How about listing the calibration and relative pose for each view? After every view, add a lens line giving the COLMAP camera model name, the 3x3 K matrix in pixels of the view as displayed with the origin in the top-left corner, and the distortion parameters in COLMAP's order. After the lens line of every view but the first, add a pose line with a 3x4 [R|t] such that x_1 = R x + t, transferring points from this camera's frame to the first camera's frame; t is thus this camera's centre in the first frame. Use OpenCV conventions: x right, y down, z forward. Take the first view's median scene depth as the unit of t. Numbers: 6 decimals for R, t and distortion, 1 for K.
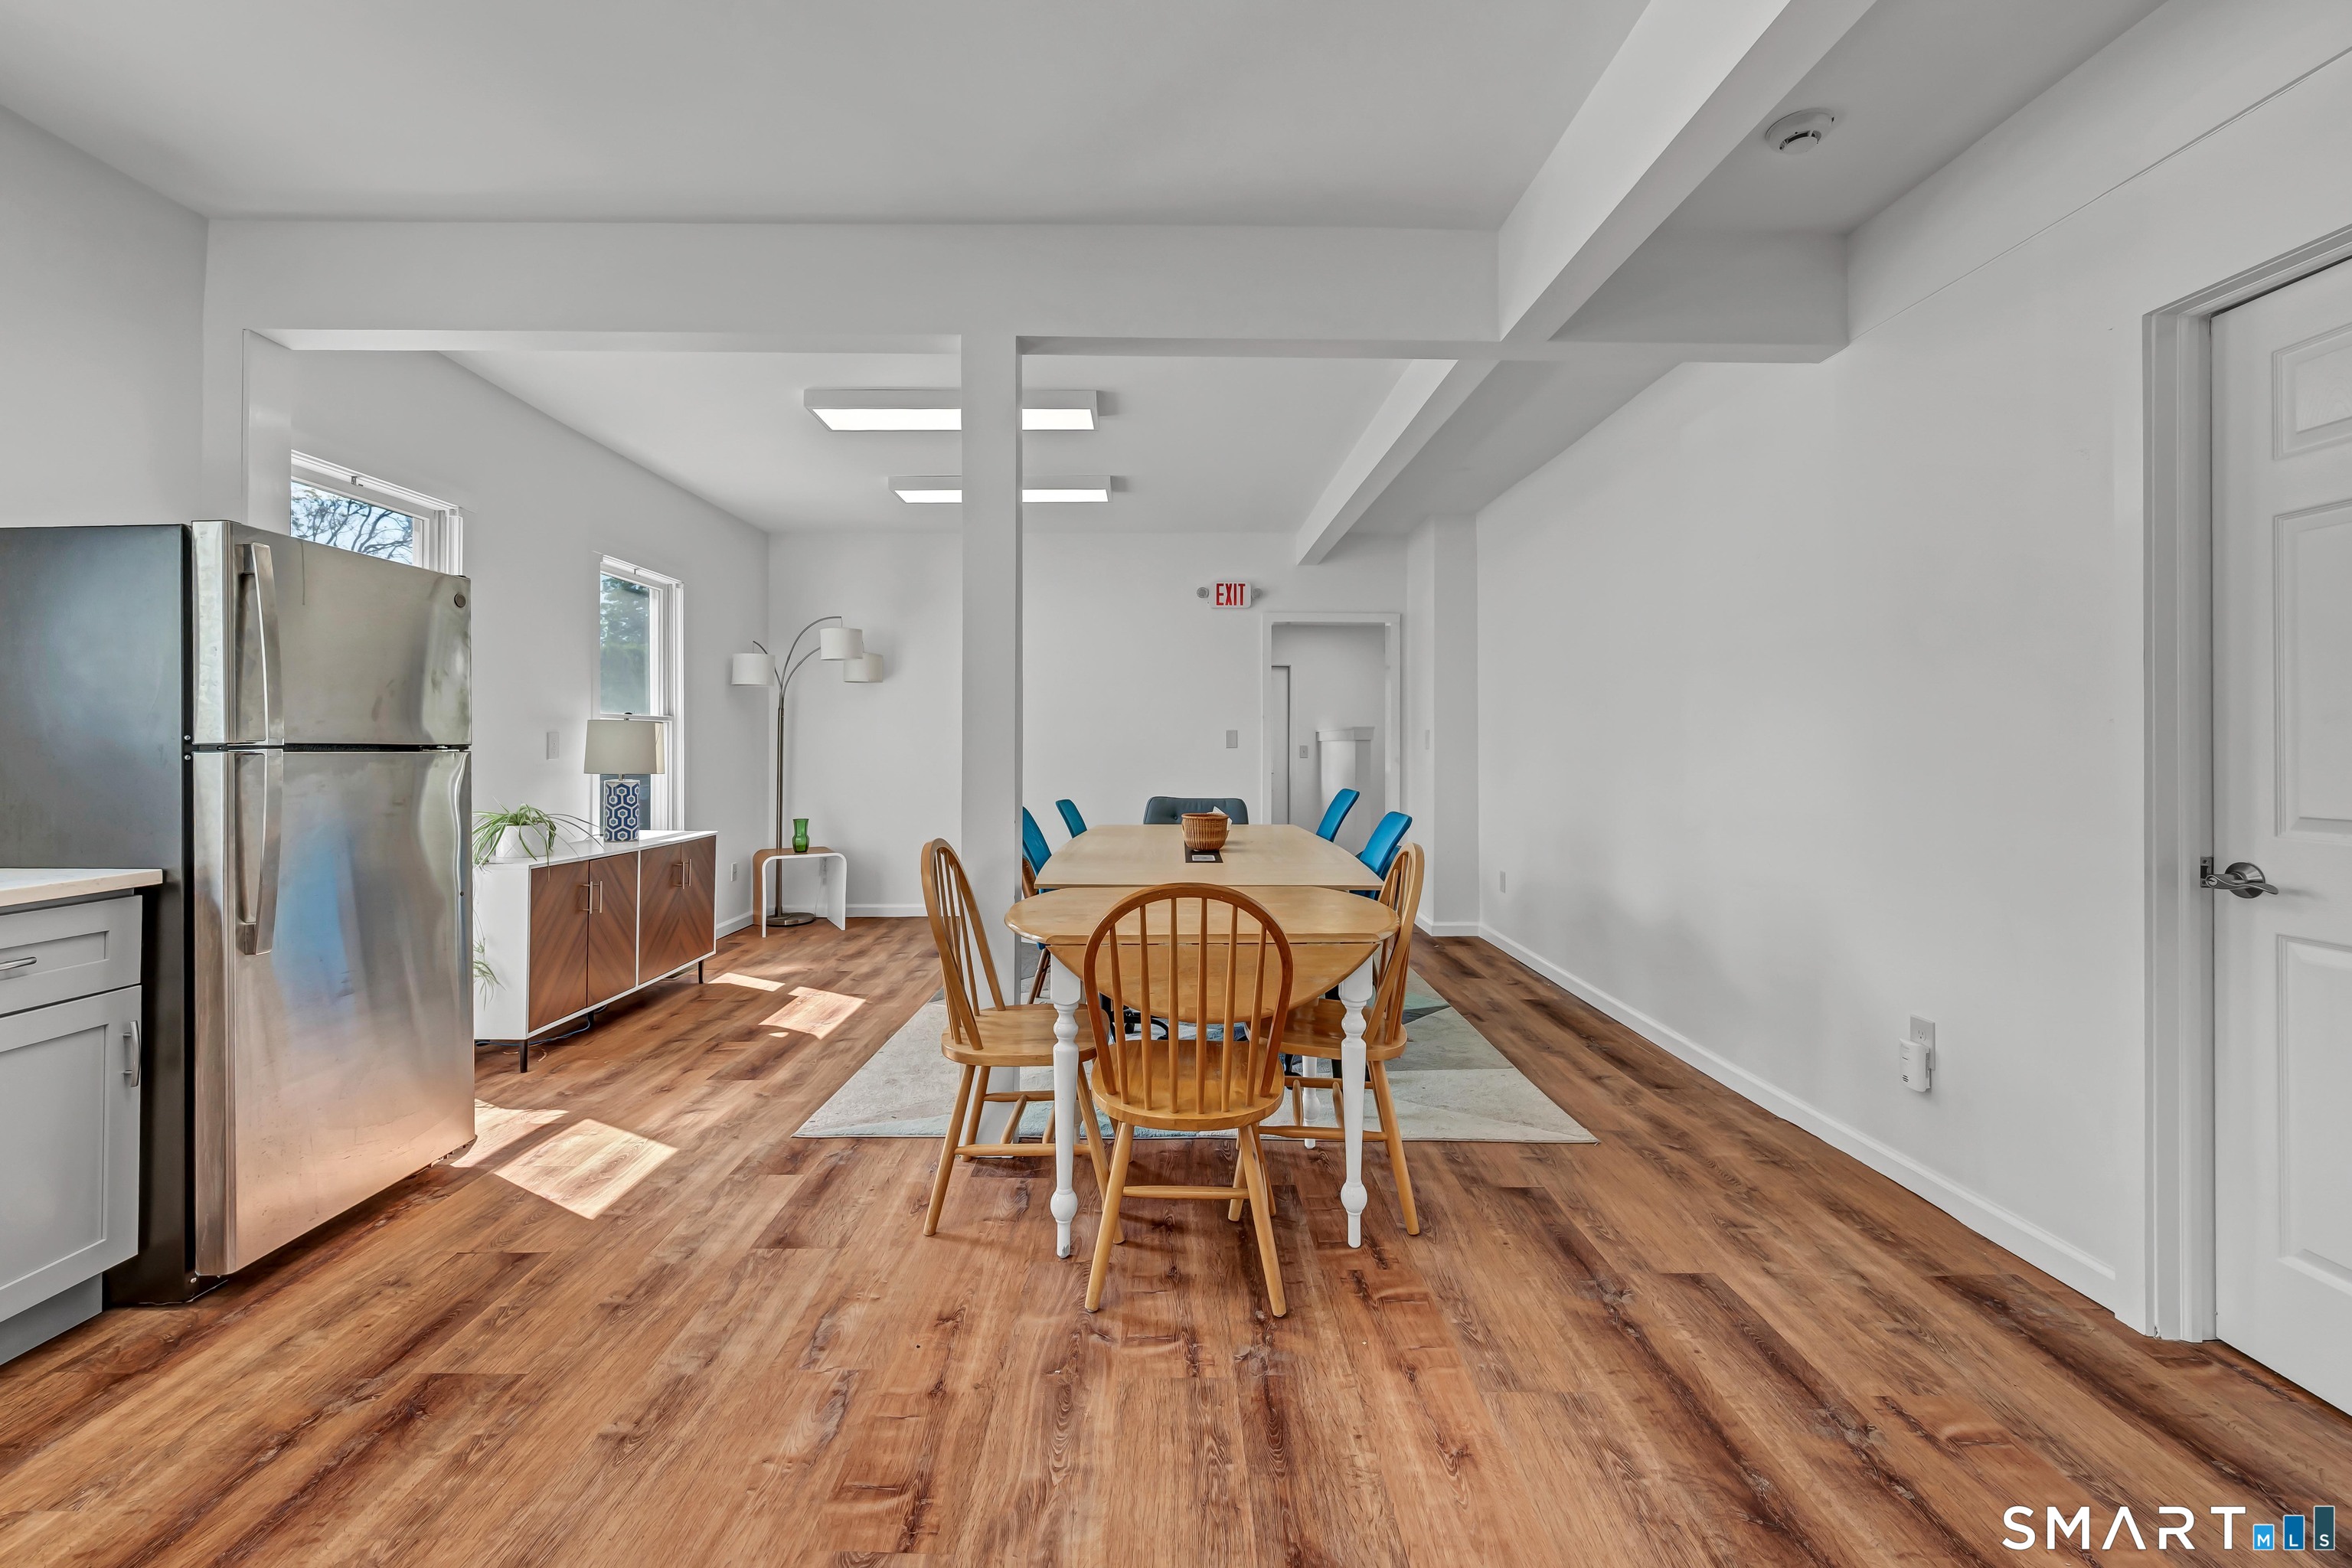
lens RADIAL K [[964.2, 0, 1162.7], [0, 964.2, 736.3], [0, 0, 1]] dist [0.000848, -0.000058]
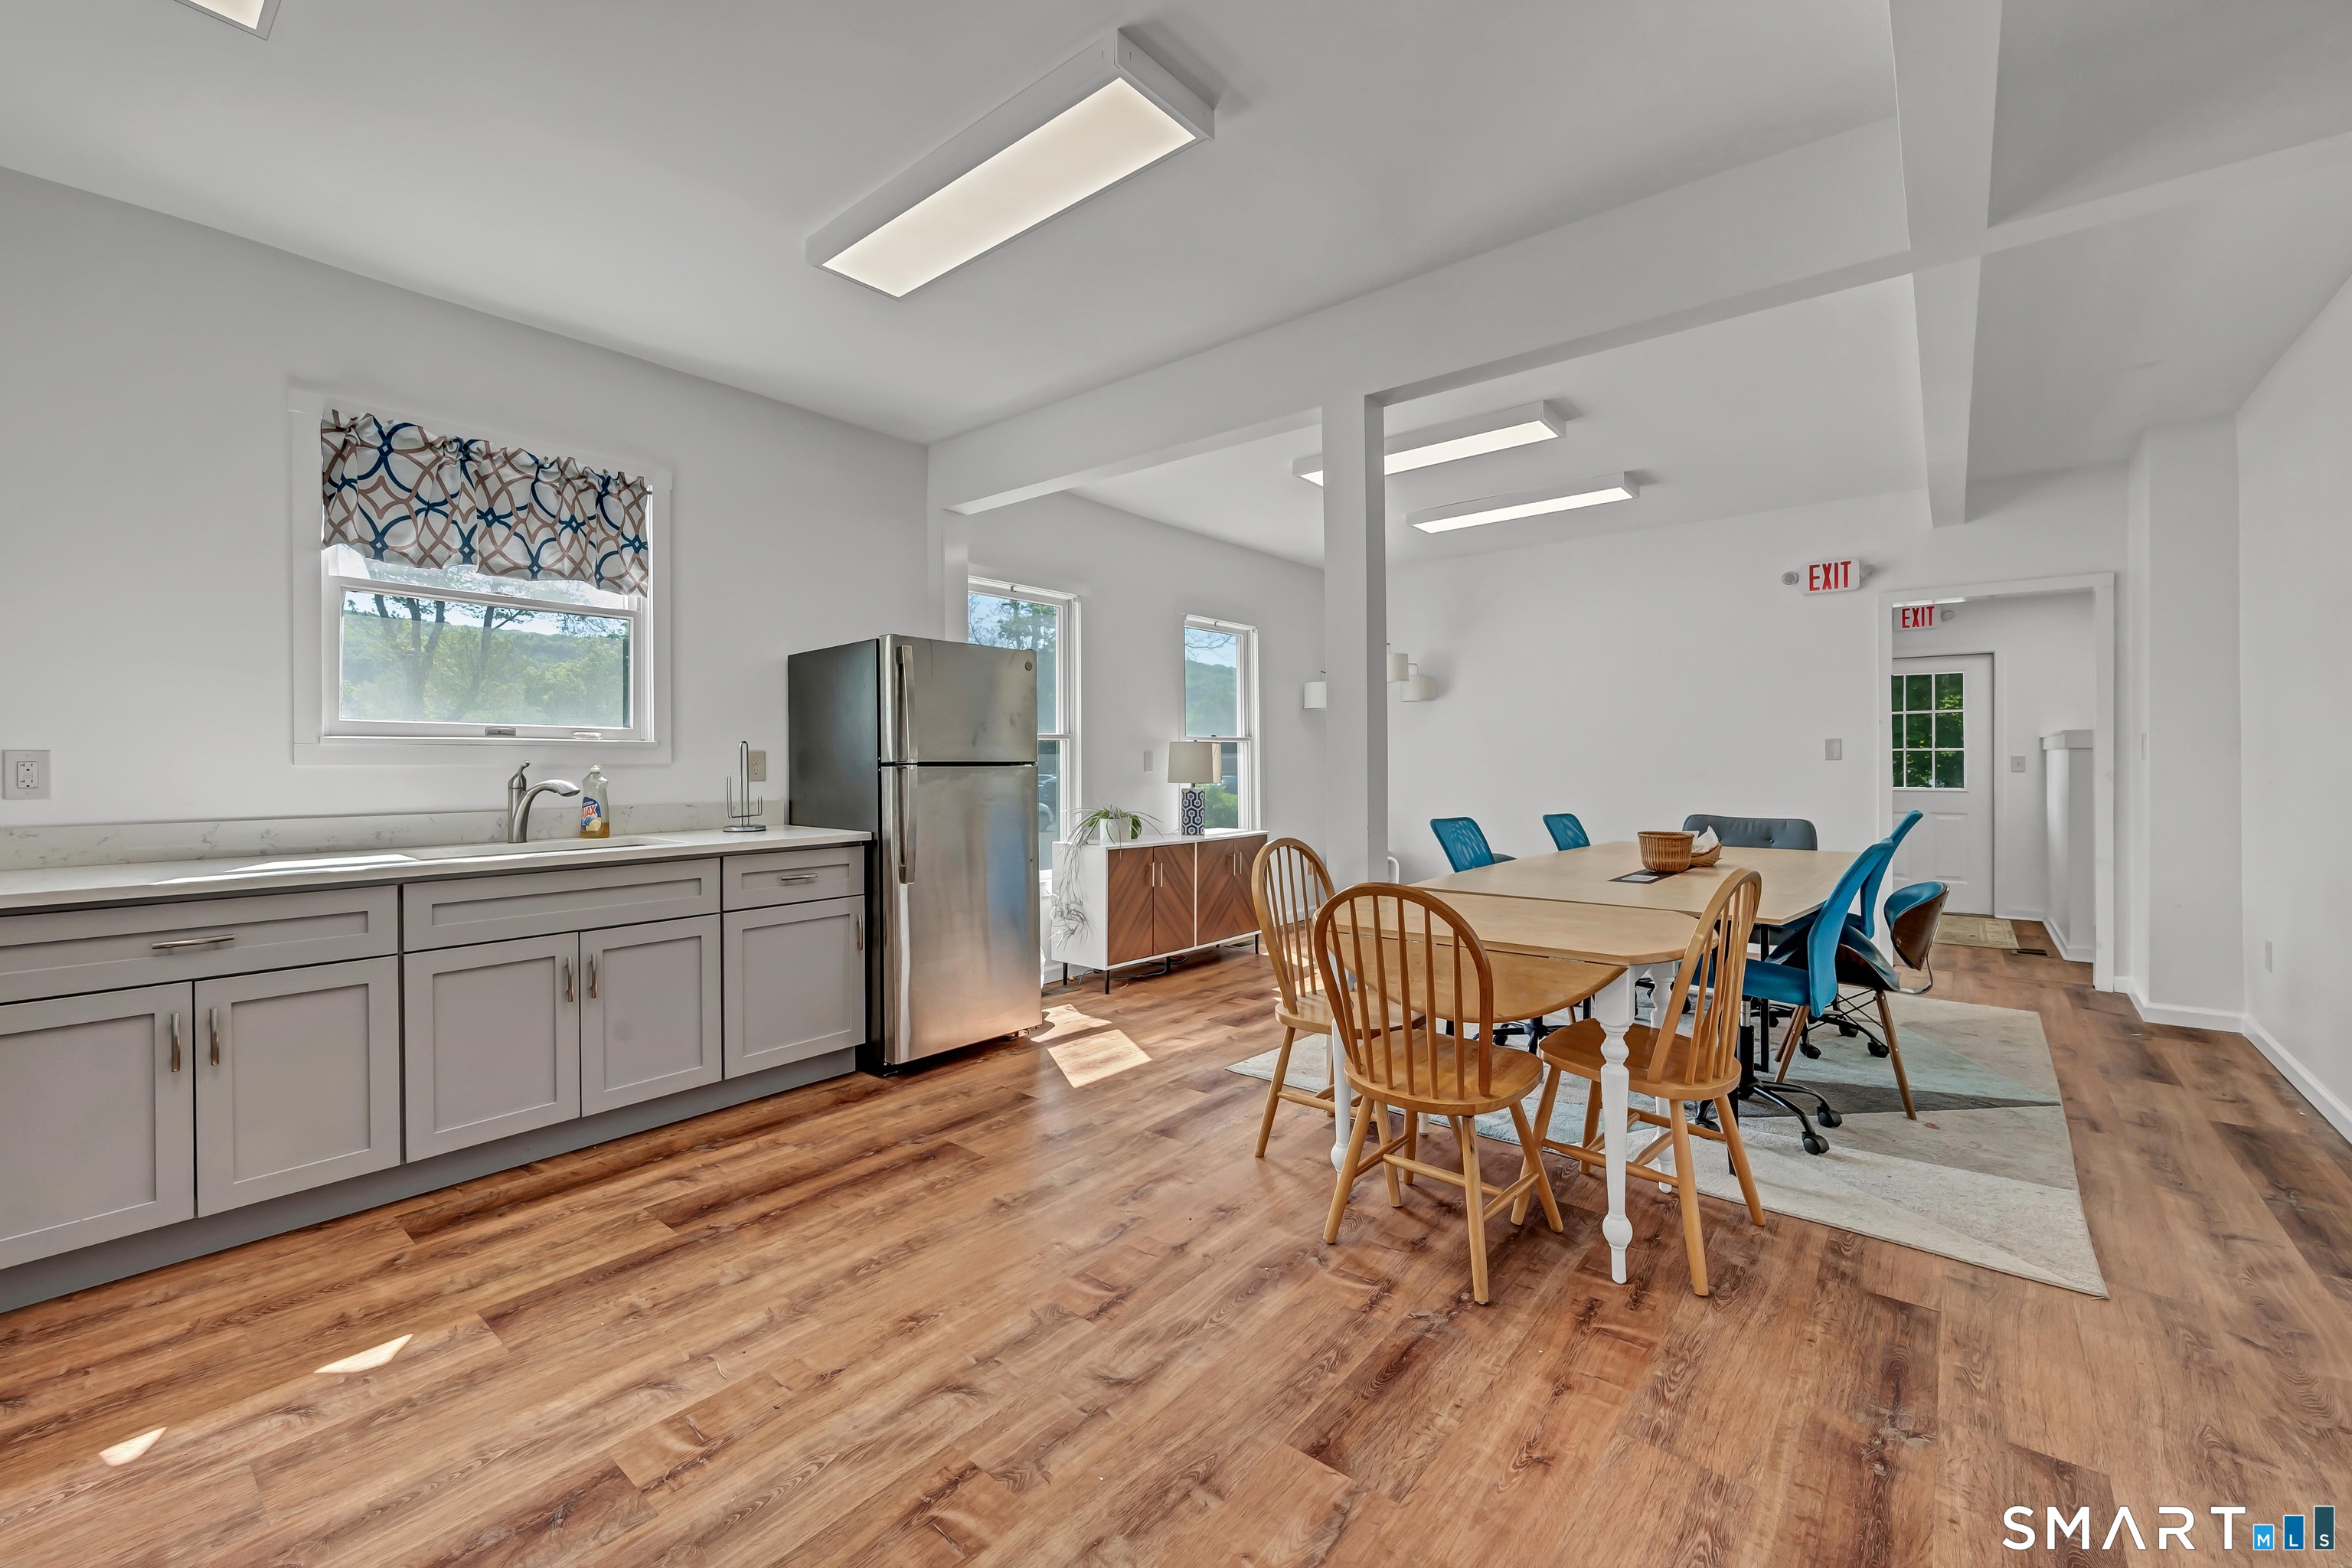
lens RADIAL K [[964.2, 0, 1188.3], [0, 964.2, 762.5], [0, 0, 1]] dist [0.000848, -0.000058]
pose [[0.769116, -0.004258, -0.639095, 0.489991], [0.012668, 0.999883, 0.008583, -0.000162], [0.638984, -0.014698, 0.769080, -0.001948]]
